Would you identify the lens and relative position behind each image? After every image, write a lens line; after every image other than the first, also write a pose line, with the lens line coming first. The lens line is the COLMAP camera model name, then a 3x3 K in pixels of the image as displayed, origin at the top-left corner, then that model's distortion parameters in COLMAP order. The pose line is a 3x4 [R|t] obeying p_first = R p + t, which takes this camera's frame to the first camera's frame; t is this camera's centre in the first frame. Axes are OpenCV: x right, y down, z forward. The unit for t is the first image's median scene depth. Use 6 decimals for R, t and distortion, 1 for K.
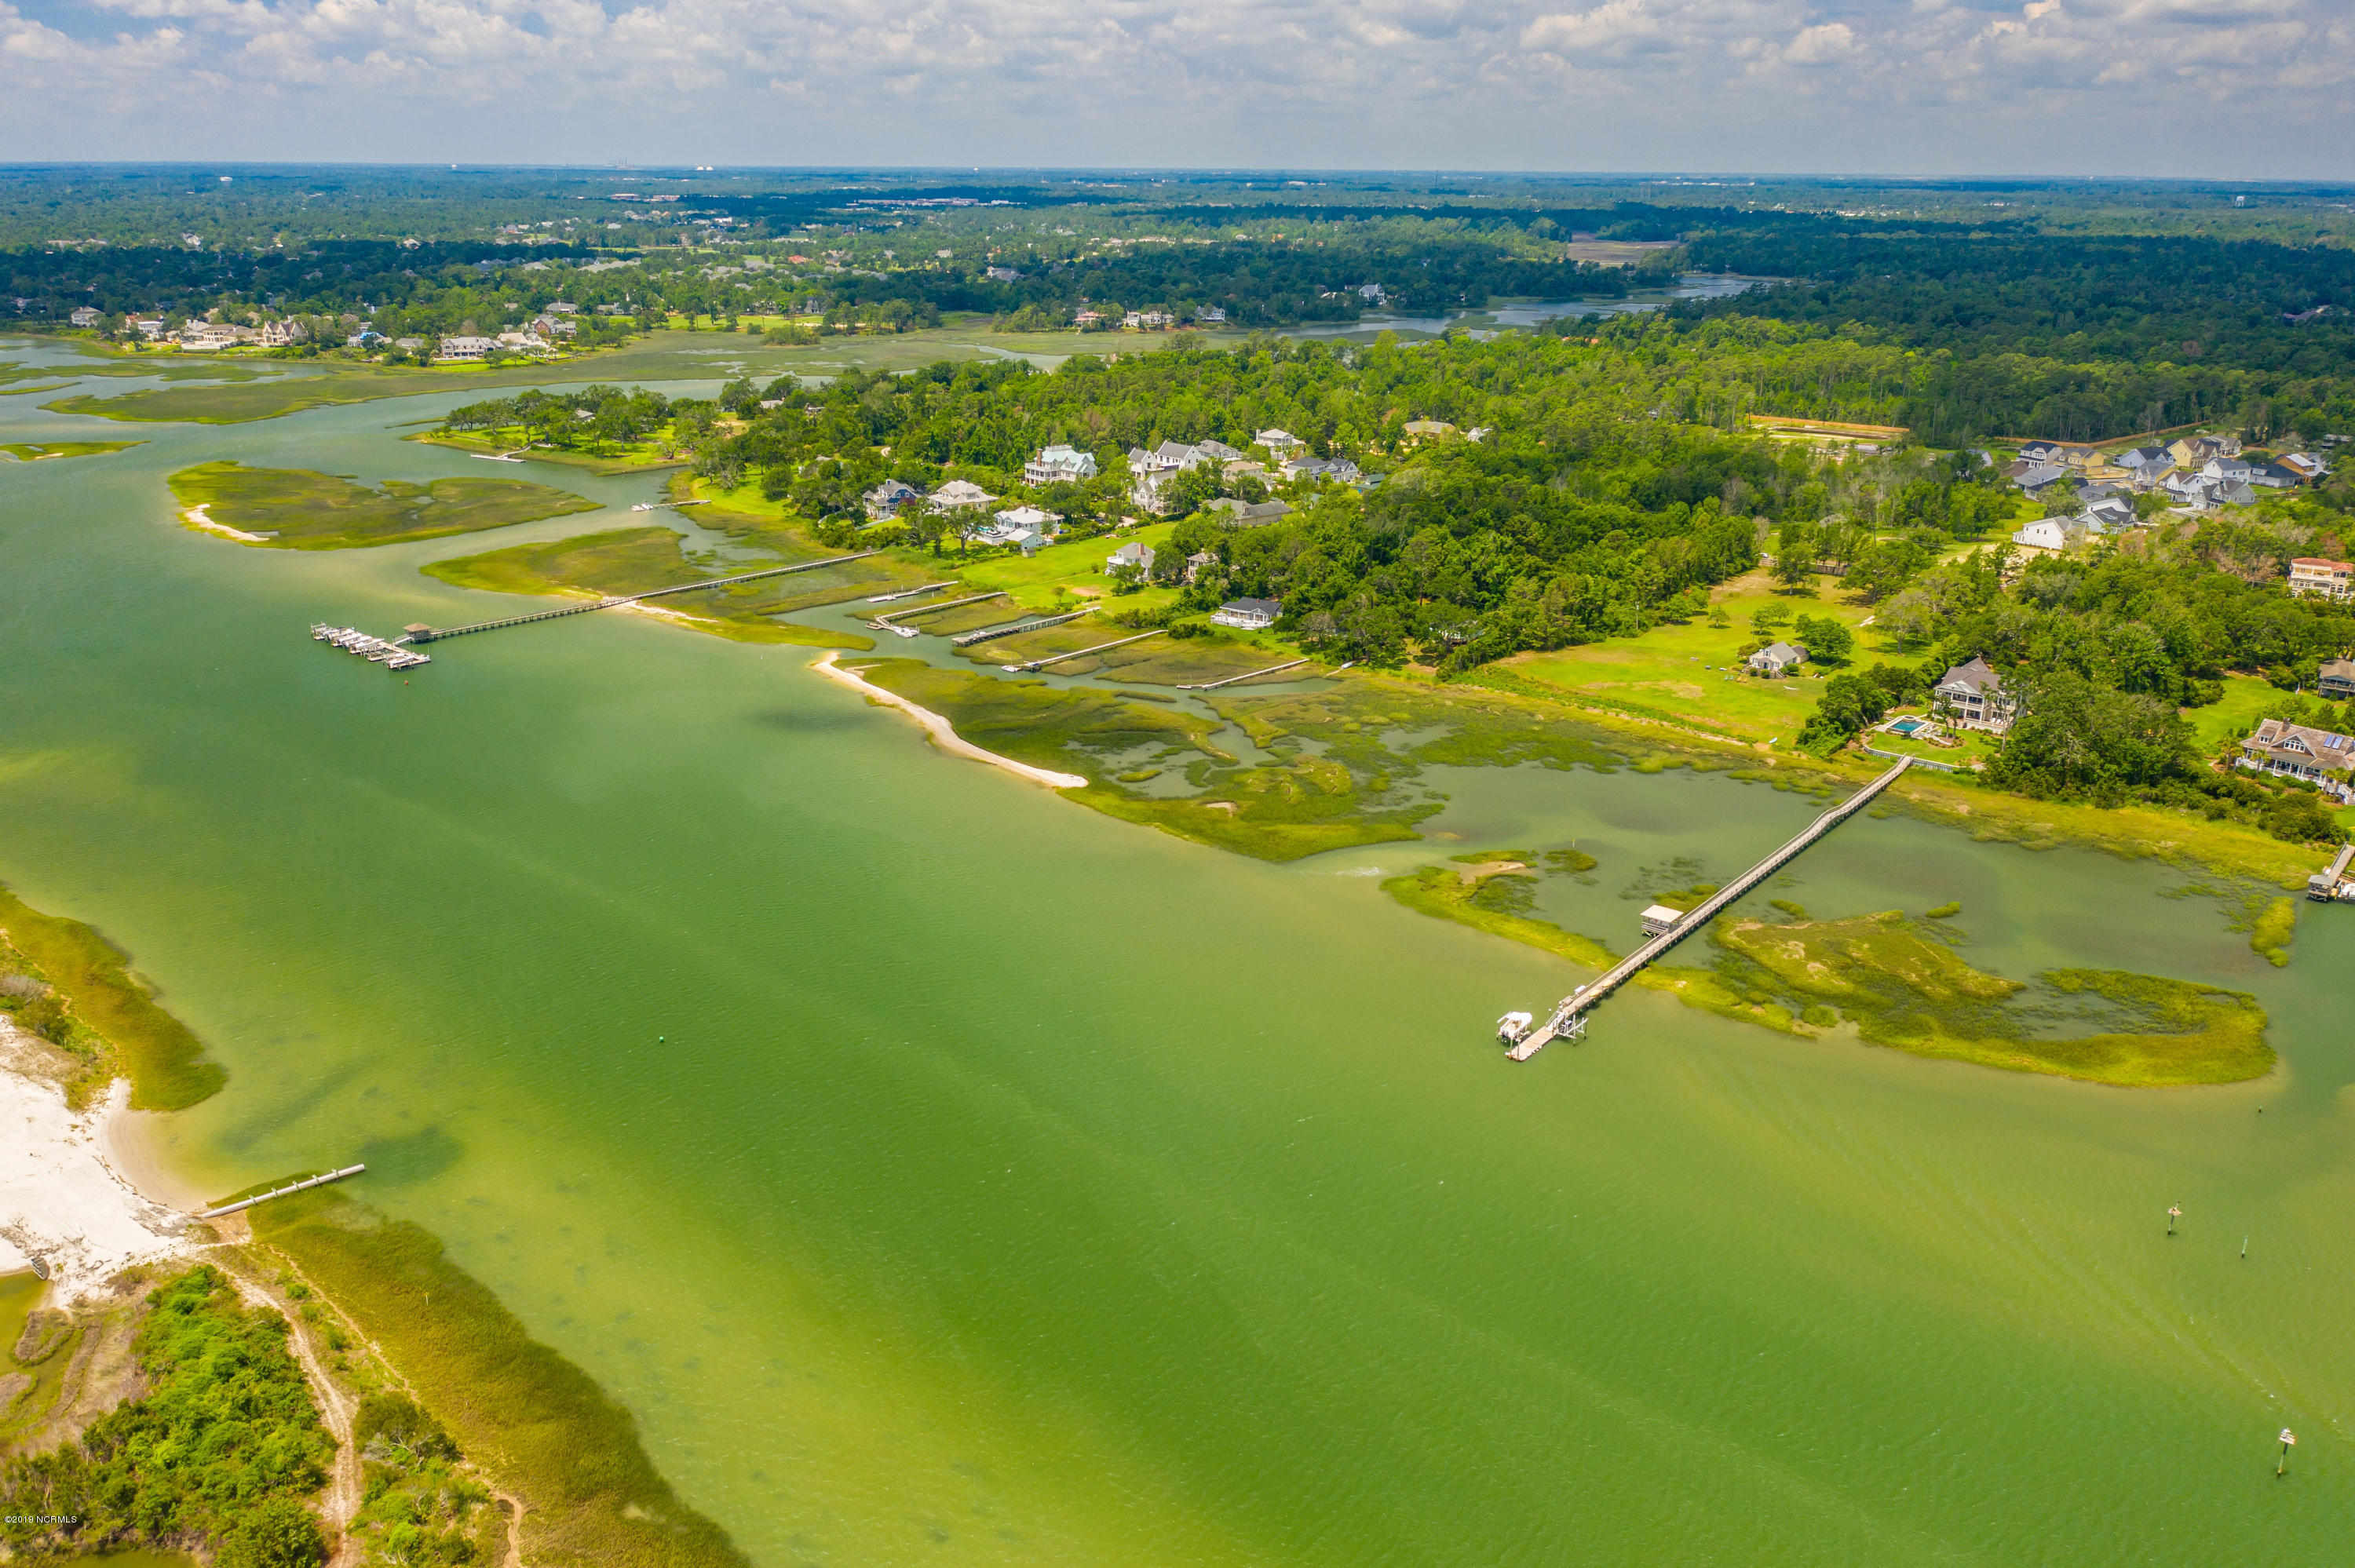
lens RADIAL K [[1855.9, 0, 1174.9], [0, 1855.9, 817.4], [0, 0, 1]] dist [-0.039556, 0.066888]
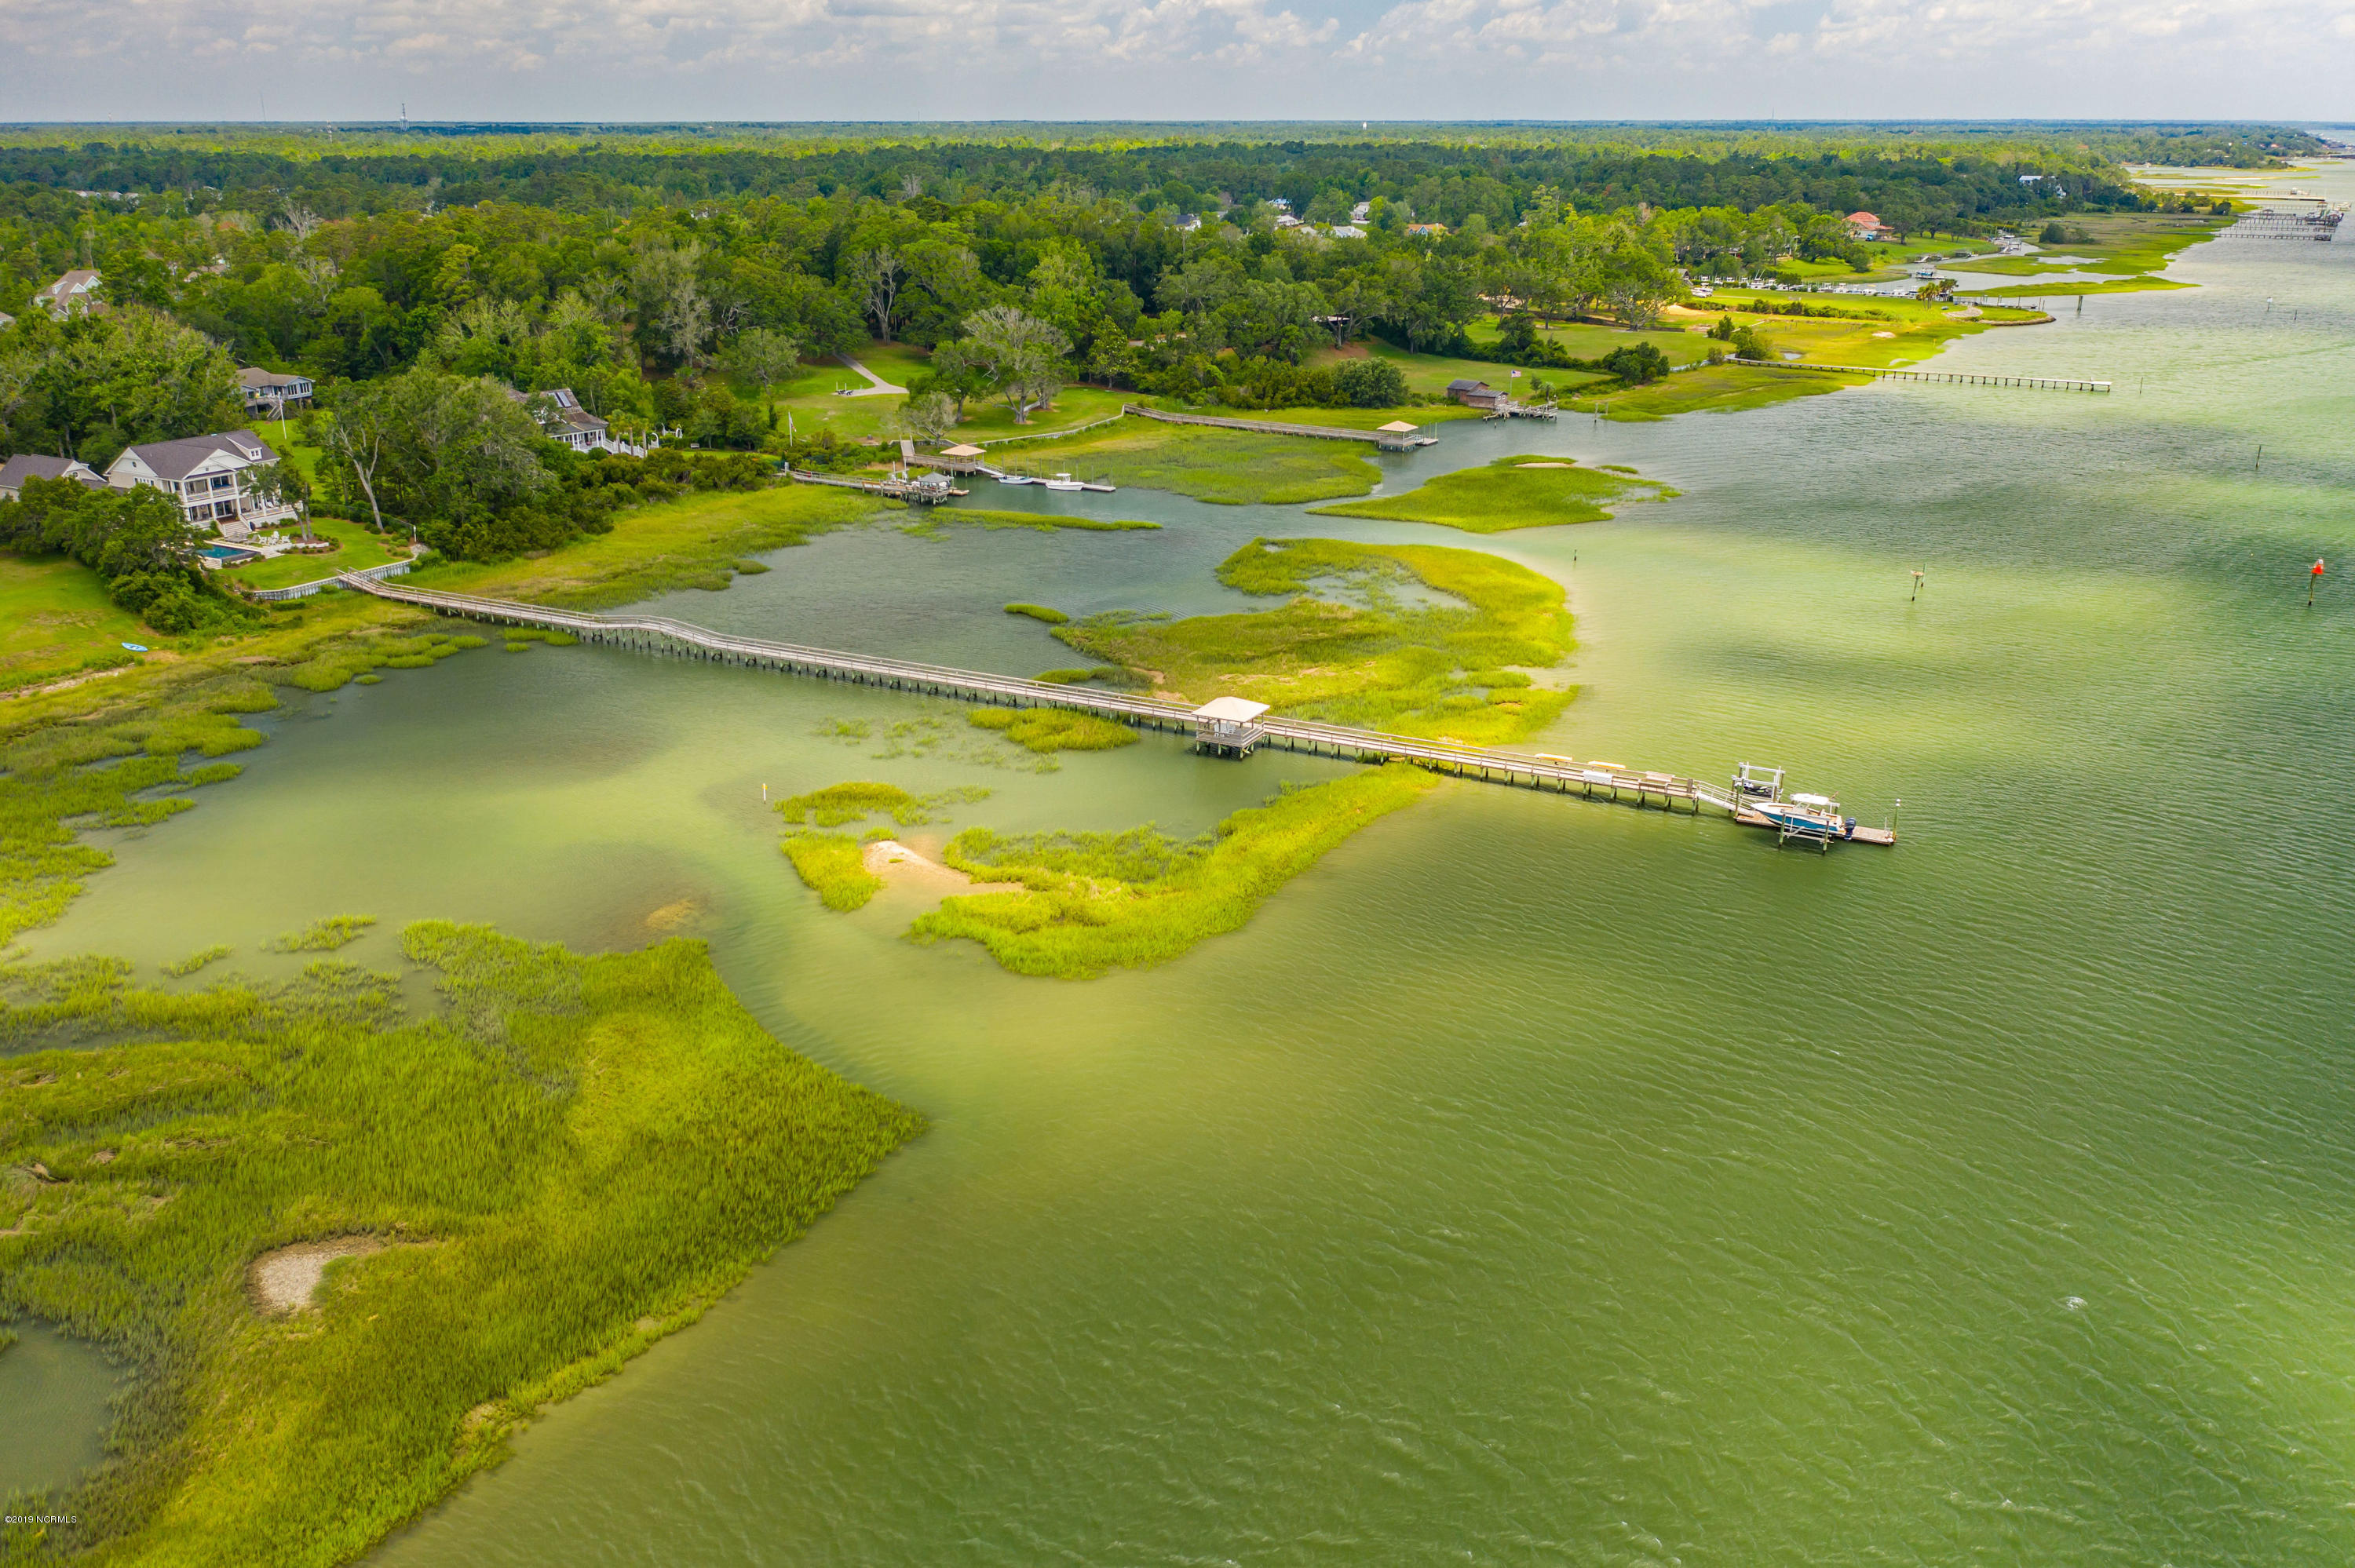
lens RADIAL K [[1897.1, 0, 1177.5], [0, 1897.1, 784.0], [0, 0, 1]] dist [-0.007990, 0.004180]
pose [[-0.195163, -0.331165, 0.923169, -0.202127], [0.325327, 0.866118, 0.379475, -0.117048], [-0.925243, 0.374391, -0.061297, 0.864769]]
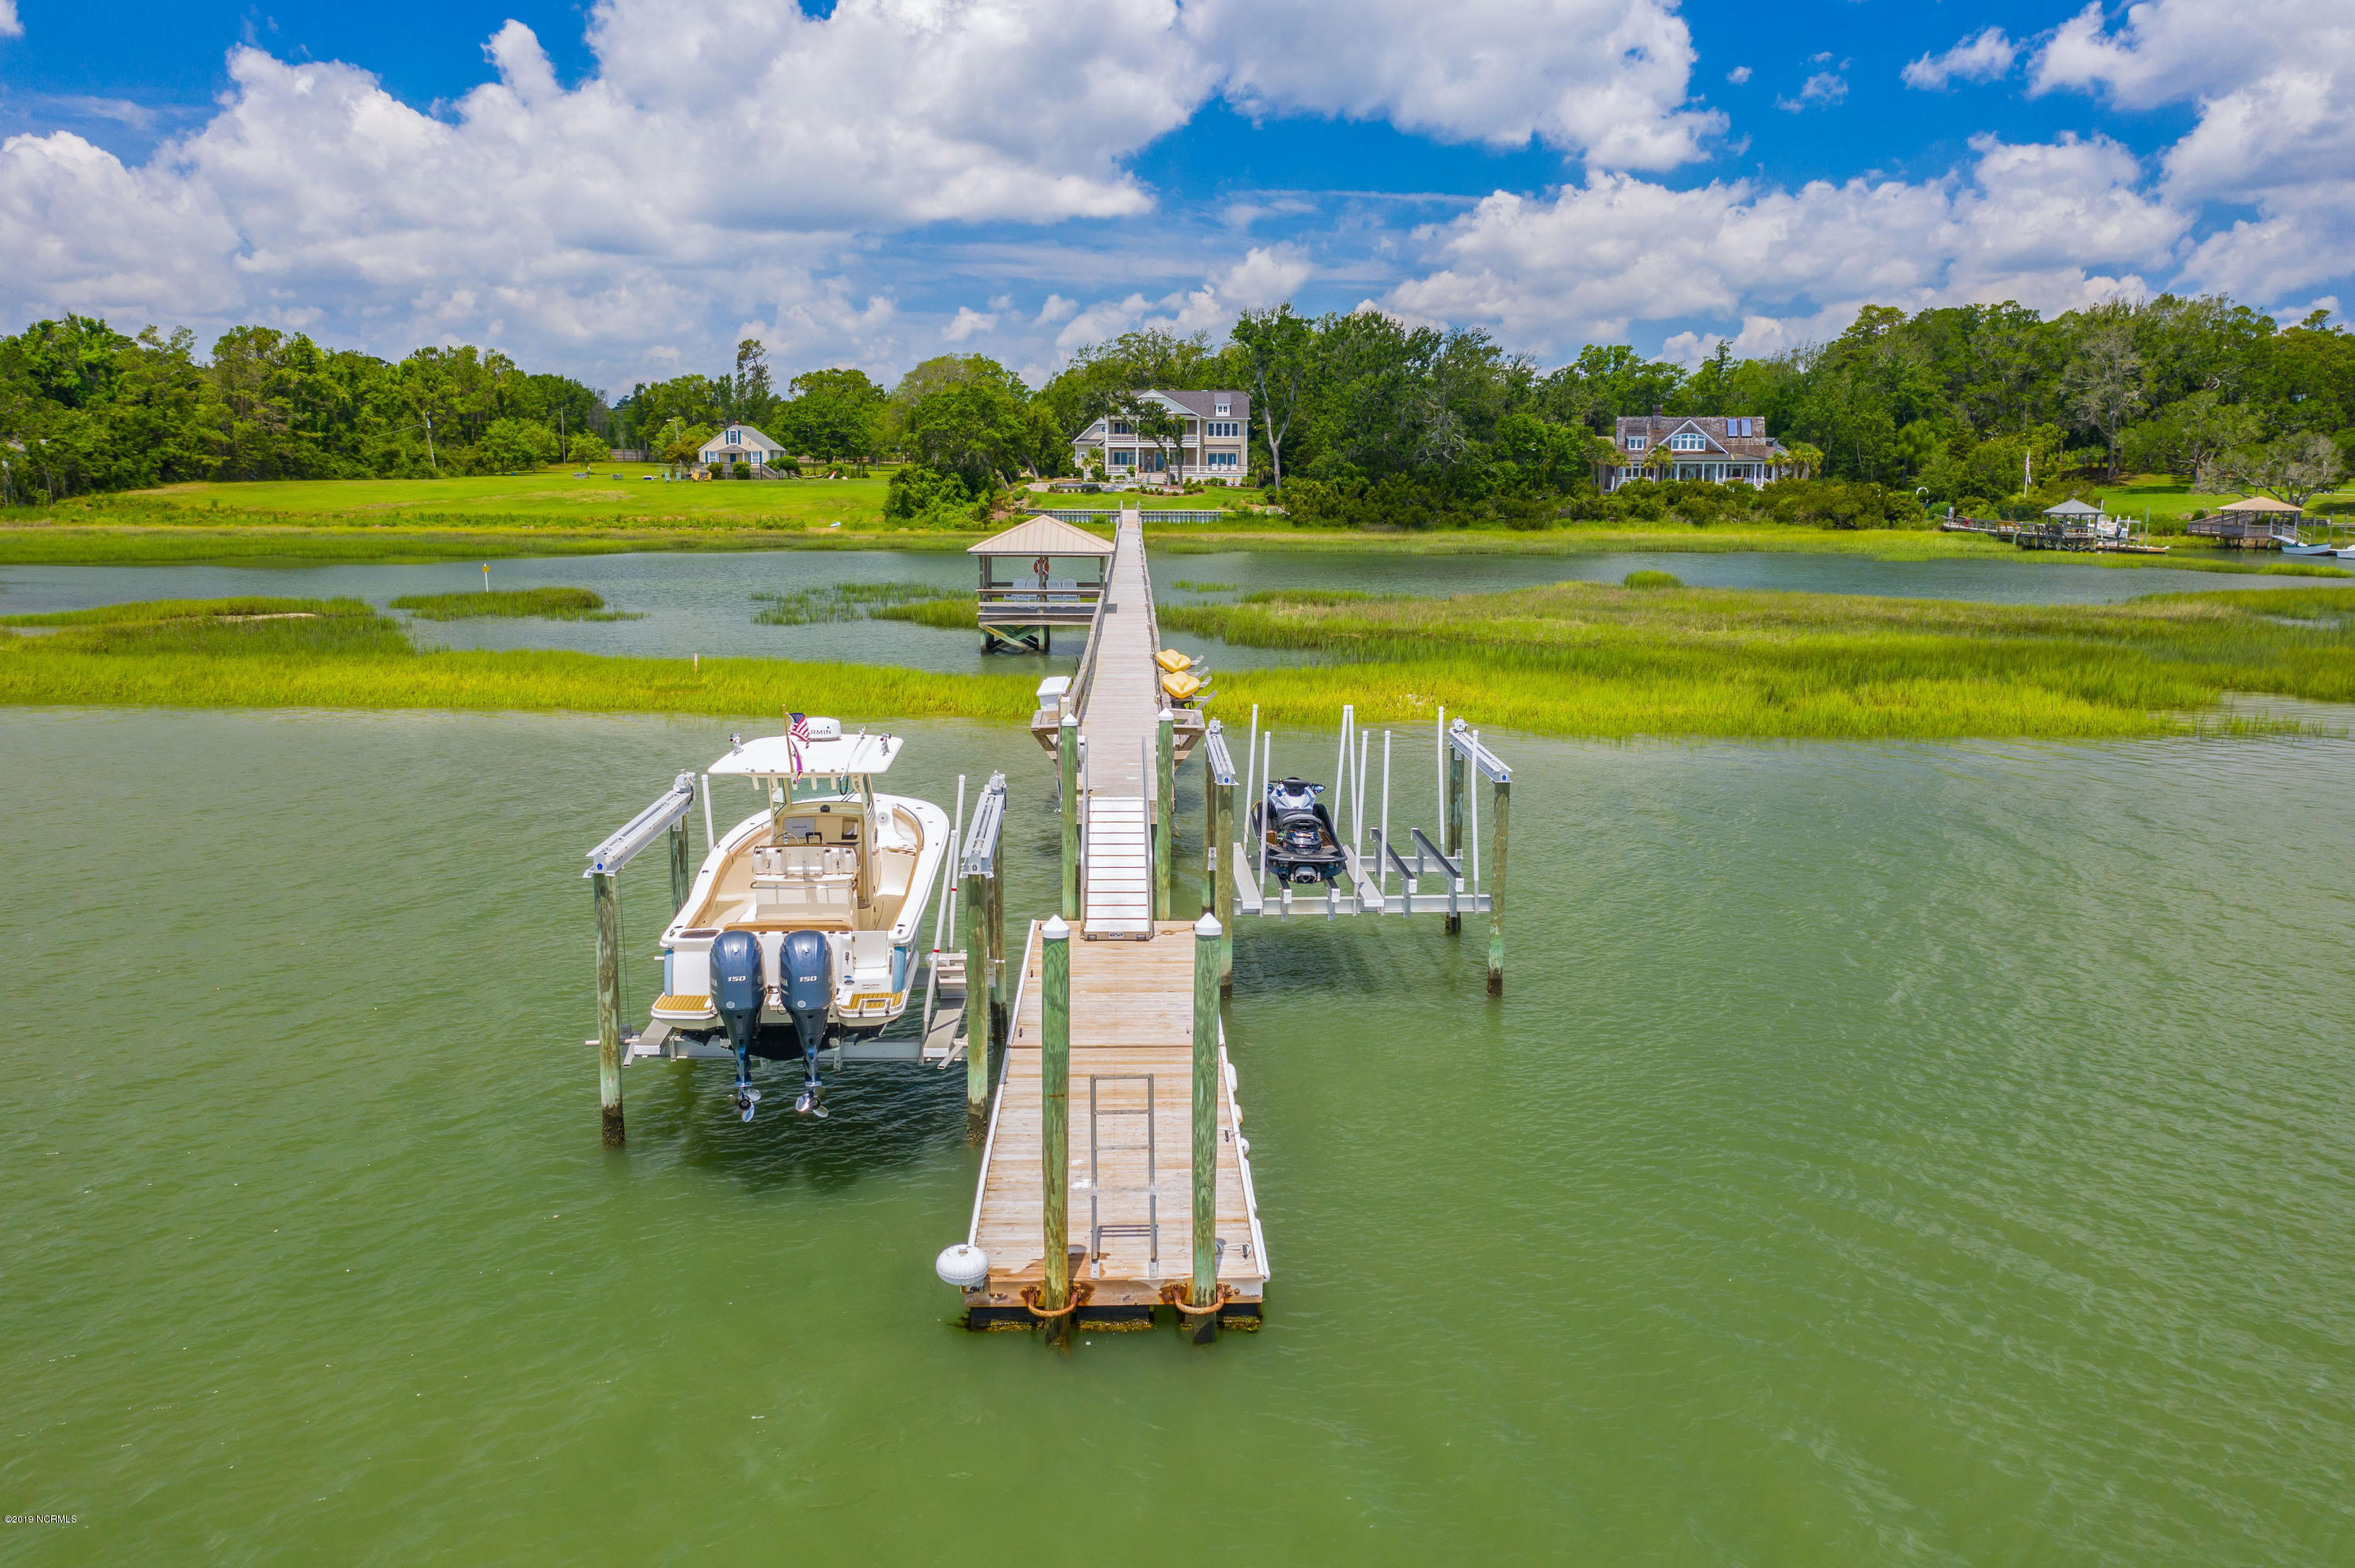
lens RADIAL K [[1897.1, 0, 1177.5], [0, 1897.1, 784.0], [0, 0, 1]] dist [-0.007990, 0.004180]
pose [[0.768061, -0.119051, 0.629213, 0.100894], [0.220921, 0.971505, -0.085858, 0.081378], [-0.601063, 0.204951, 0.772476, 0.665718]]
